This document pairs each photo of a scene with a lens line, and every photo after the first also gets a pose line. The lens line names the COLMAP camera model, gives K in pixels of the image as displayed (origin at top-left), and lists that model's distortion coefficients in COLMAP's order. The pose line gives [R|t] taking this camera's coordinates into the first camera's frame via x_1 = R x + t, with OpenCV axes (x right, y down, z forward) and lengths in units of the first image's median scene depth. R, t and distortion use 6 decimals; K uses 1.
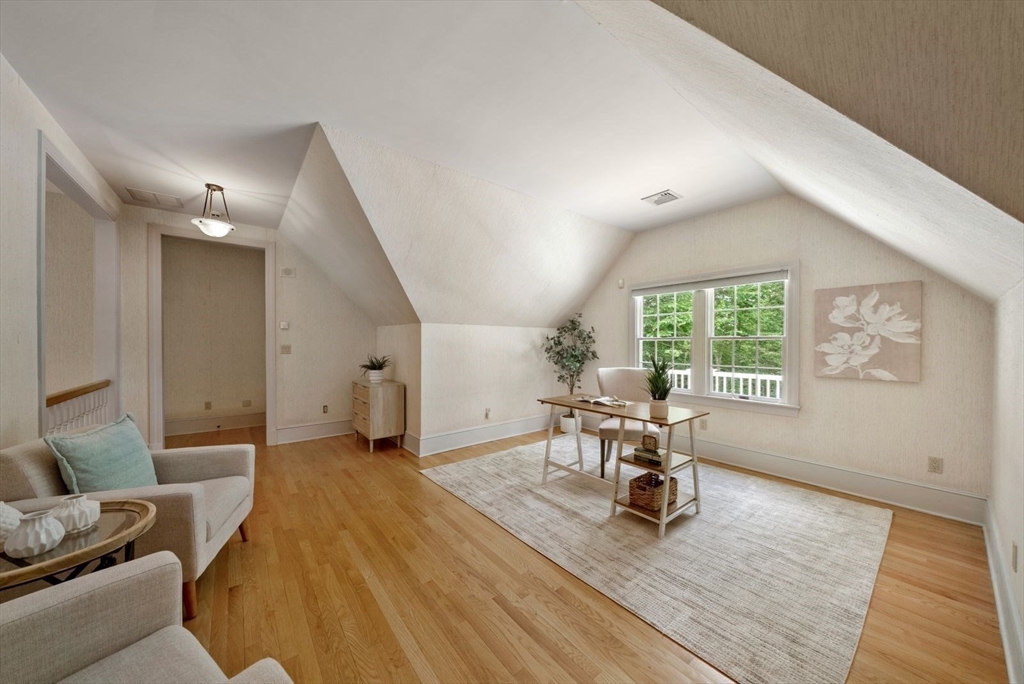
lens RADIAL K [[352.4, 0, 509.0], [0, 352.4, 341.3], [0, 0, 1]] dist [-0.007617, -0.000111]
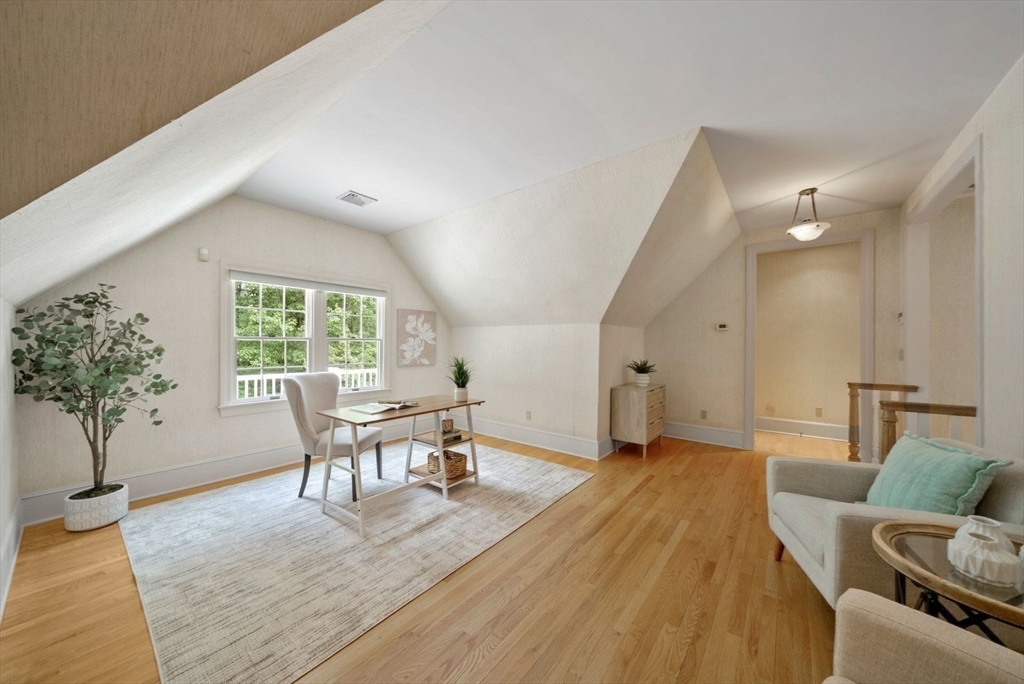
lens RADIAL K [[348.1, 0, 511.3], [0, 348.1, 342.2], [0, 0, 1]] dist [-0.008330, -0.000047]
pose [[-0.227533, 0.002908, 0.973766, -0.720539], [-0.007714, 0.999959, -0.004789, 0.001376], [-0.973740, -0.008601, -0.227501, 0.915674]]
